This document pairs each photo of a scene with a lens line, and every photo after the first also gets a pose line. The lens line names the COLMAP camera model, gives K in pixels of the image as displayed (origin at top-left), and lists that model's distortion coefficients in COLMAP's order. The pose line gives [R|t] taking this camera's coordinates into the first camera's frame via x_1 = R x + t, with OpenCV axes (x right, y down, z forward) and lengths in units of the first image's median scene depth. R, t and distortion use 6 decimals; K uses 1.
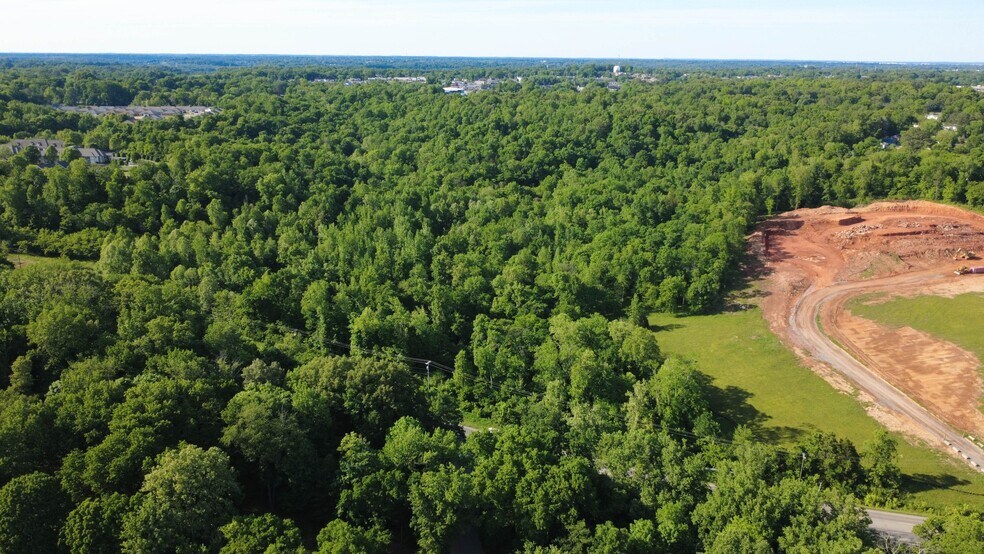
lens RADIAL K [[718.2, 0, 492.0], [0, 718.2, 277.0], [0, 0, 1]] dist [-0.002731, -0.001184]
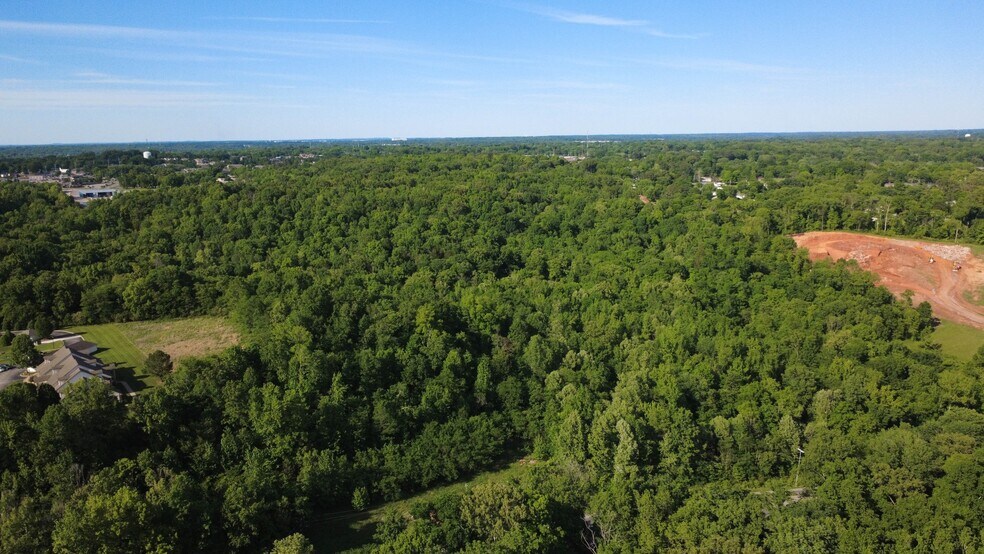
lens RADIAL K [[696.2, 0, 492.0], [0, 696.2, 277.0], [0, 0, 1]] dist [-0.005398, -0.005643]
pose [[0.706051, -0.163819, 0.688952, -0.763155], [0.232158, 0.972655, -0.006642, -0.145824], [-0.669025, 0.164635, 0.724776, 0.426716]]
